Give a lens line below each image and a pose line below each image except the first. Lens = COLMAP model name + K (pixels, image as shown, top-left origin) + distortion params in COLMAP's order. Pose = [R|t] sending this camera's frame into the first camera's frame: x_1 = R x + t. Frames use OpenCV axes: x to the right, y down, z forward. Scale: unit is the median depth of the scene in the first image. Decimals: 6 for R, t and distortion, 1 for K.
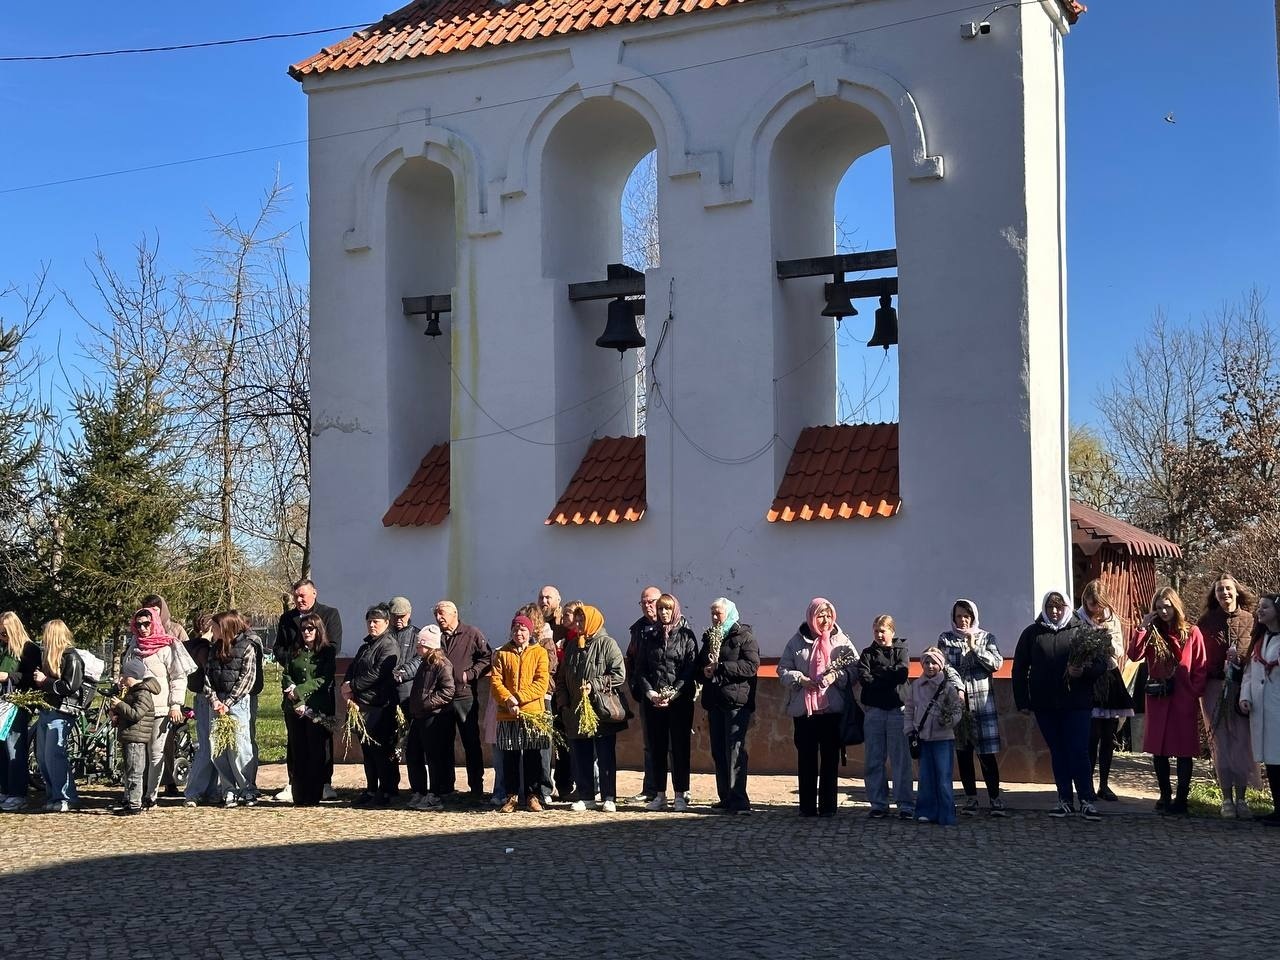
lens RADIAL K [[1755.5, 0, 640.0], [0, 1755.5, 480.0], [0, 0, 1]] dist [0.170363, -0.460698]
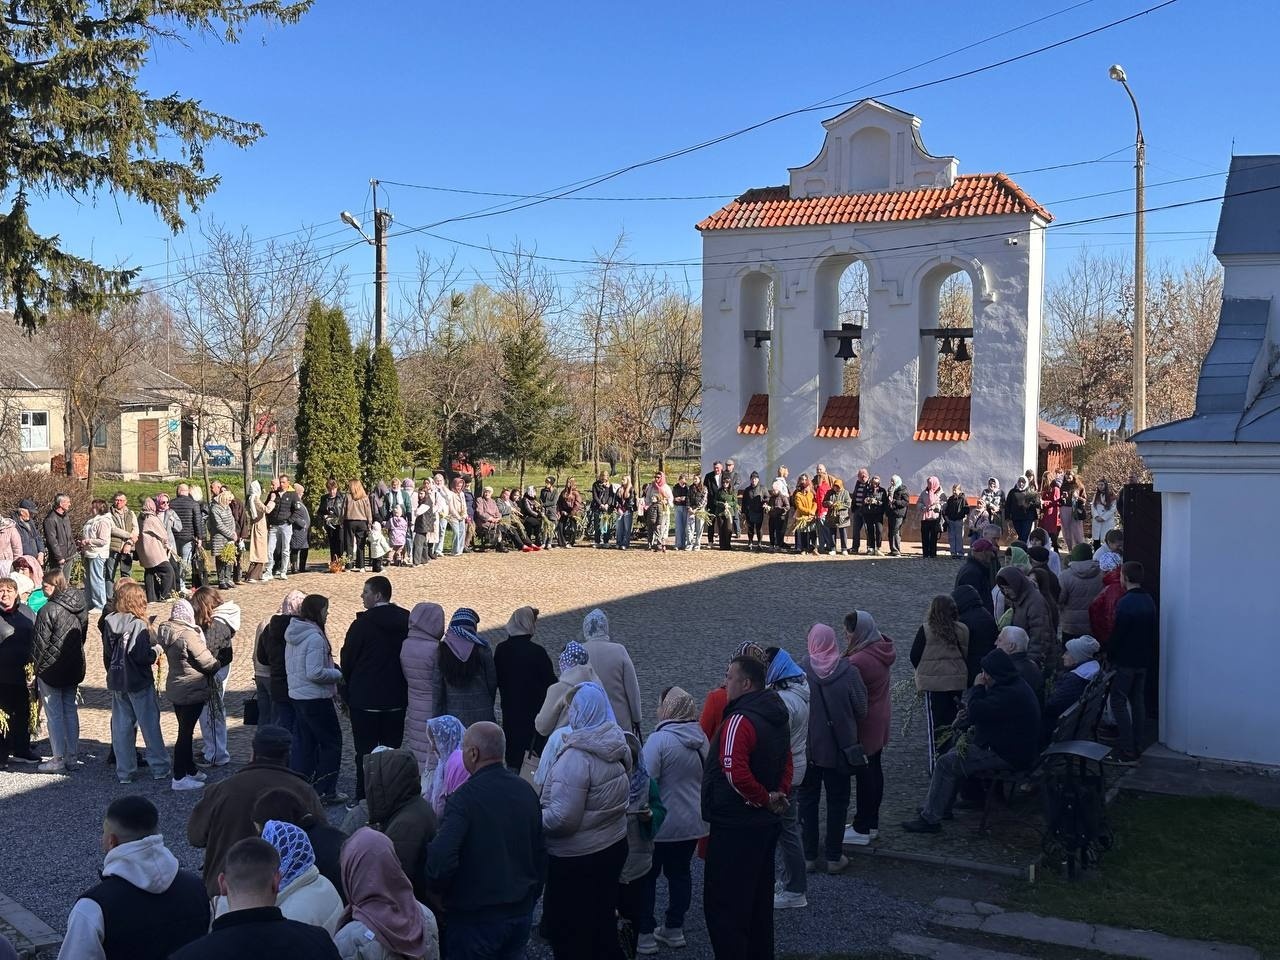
lens RADIAL K [[1588.7, 0, 640.0], [0, 1588.7, 480.0], [0, 0, 1]] dist [0.167945, -0.416225]
pose [[0.999688, 0.014036, 0.020685, -0.327810], [-0.016686, 0.990831, 0.134074, -0.196789], [-0.018614, -0.134377, 0.990755, -1.108762]]
